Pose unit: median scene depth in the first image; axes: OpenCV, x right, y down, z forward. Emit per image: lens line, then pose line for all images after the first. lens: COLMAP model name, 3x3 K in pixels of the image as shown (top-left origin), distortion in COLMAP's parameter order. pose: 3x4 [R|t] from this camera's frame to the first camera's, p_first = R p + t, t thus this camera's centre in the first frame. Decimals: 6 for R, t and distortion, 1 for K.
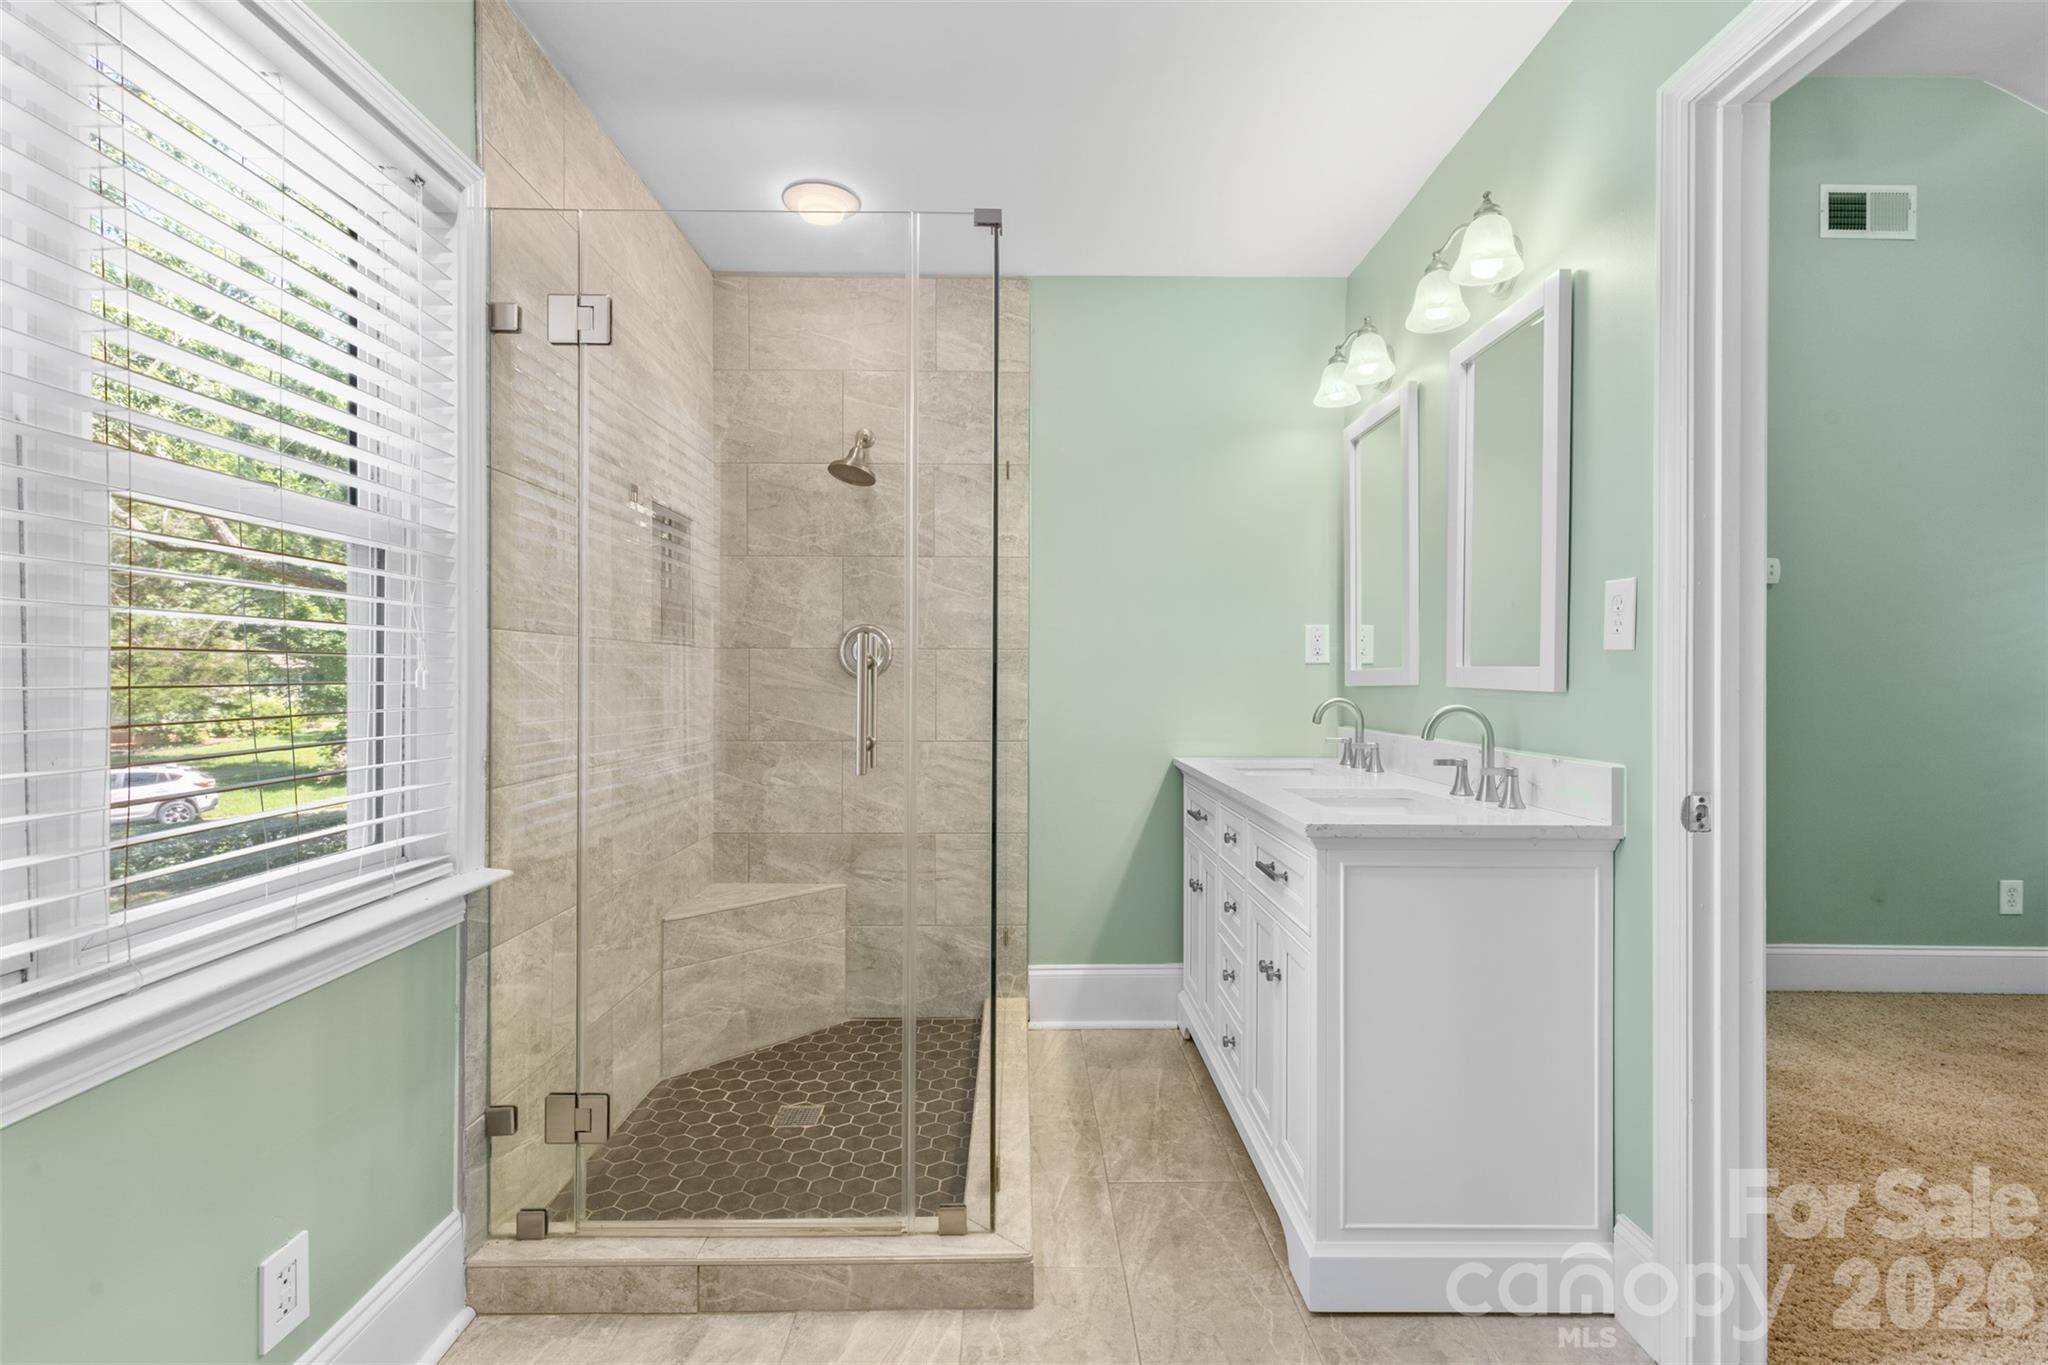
lens RADIAL K [[912.6, 0, 1021.2], [0, 912.6, 679.8], [0, 0, 1]] dist [0.006472, -0.000824]
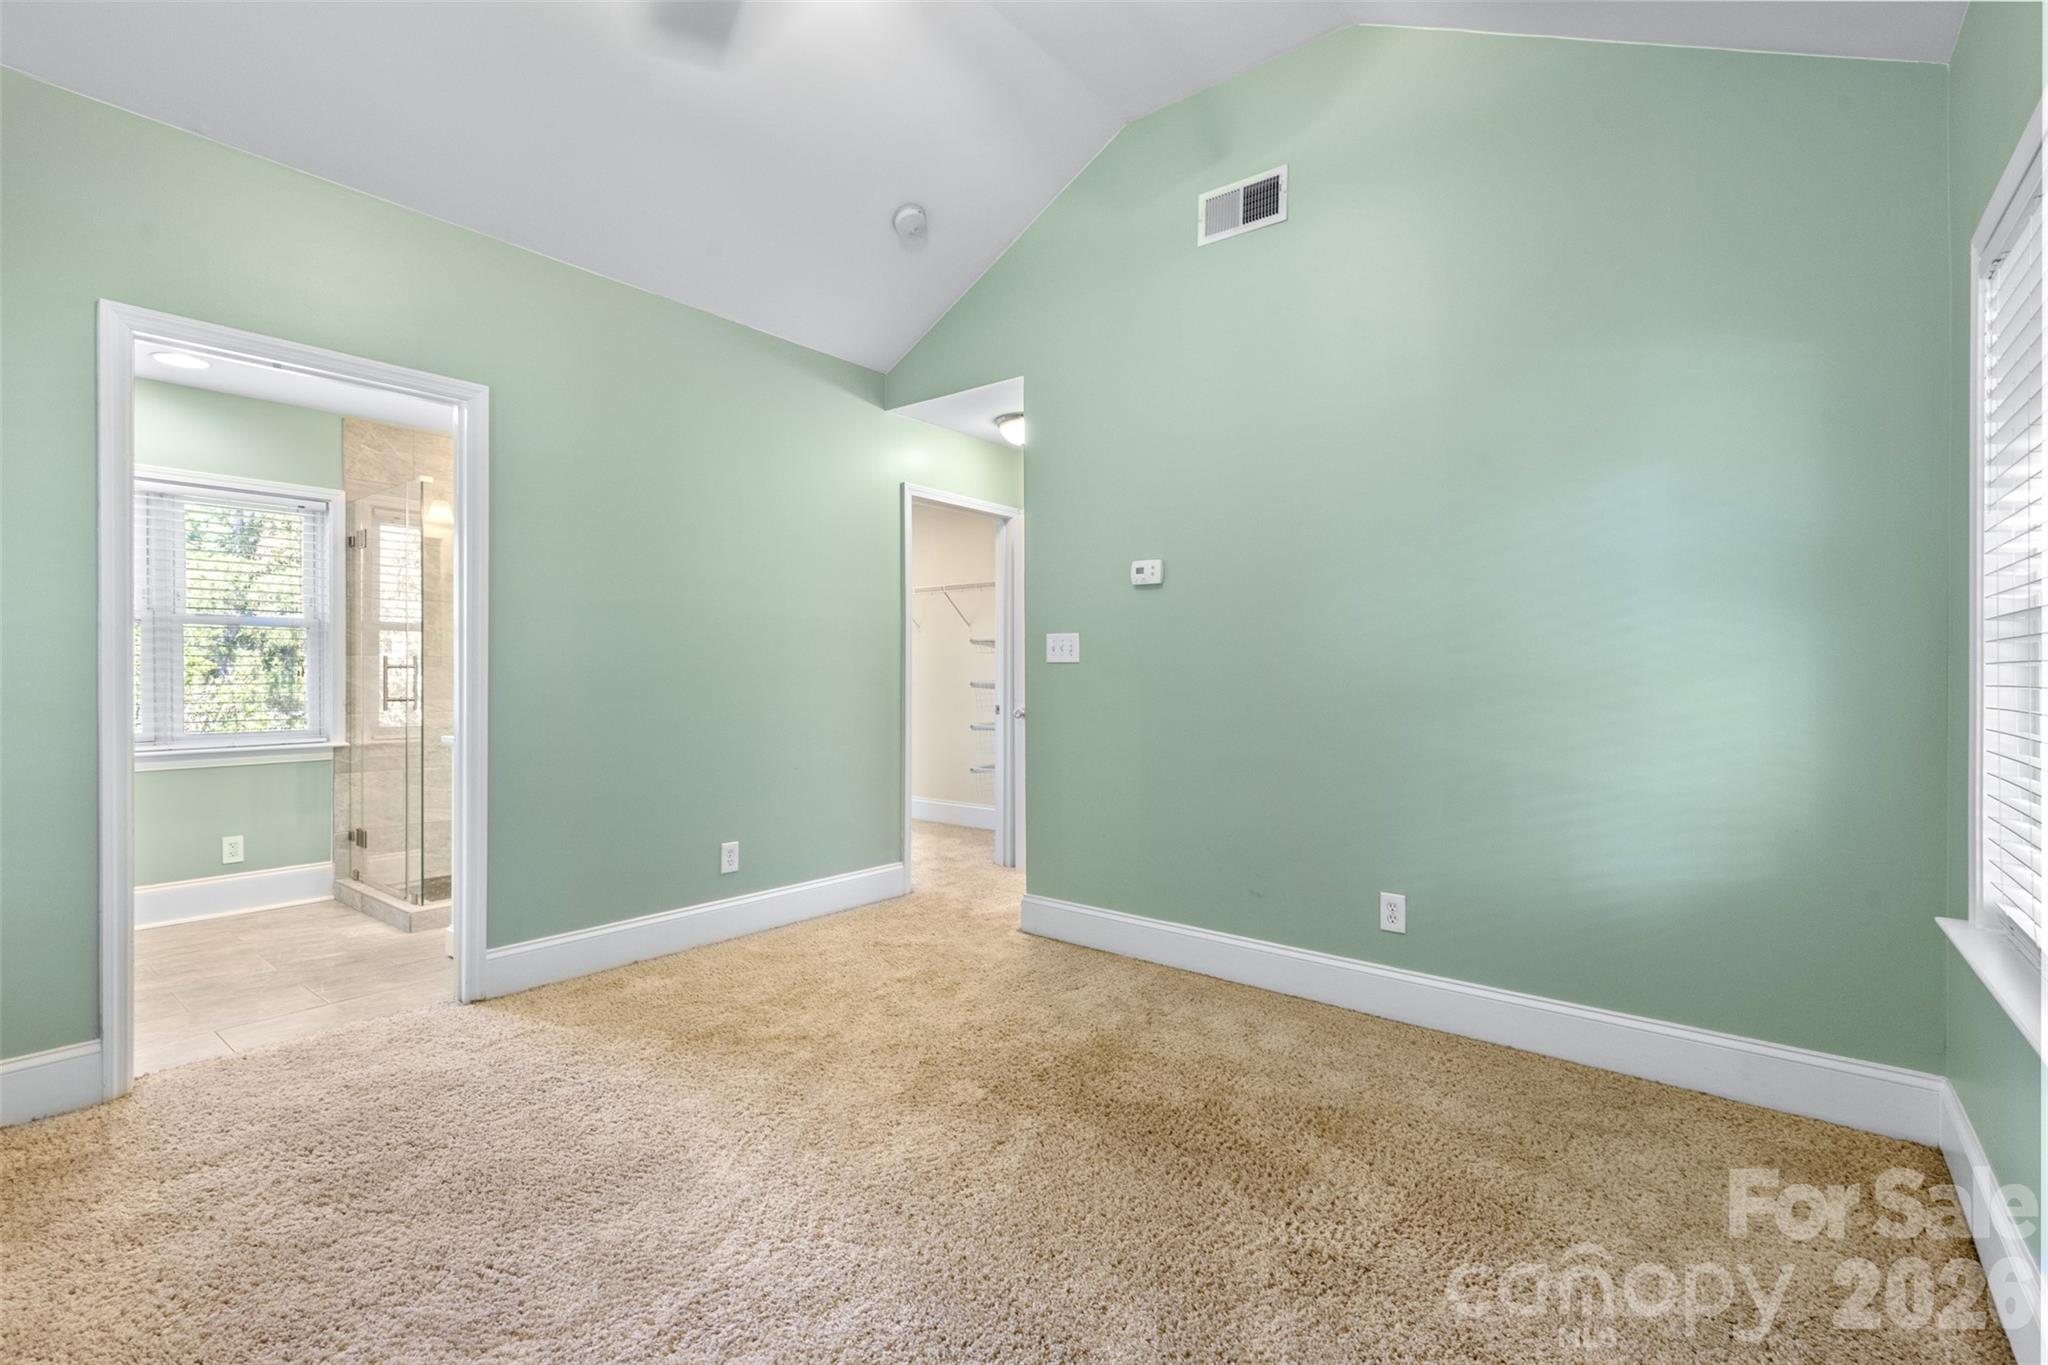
lens RADIAL K [[912.6, 0, 1021.2], [0, 912.6, 679.8], [0, 0, 1]] dist [0.006472, -0.000824]
pose [[0.775764, 0.002337, -0.631018, 1.368036], [-0.002056, 0.999997, 0.001176, 0.007394], [0.631019, 0.000385, 0.775767, 0.072109]]
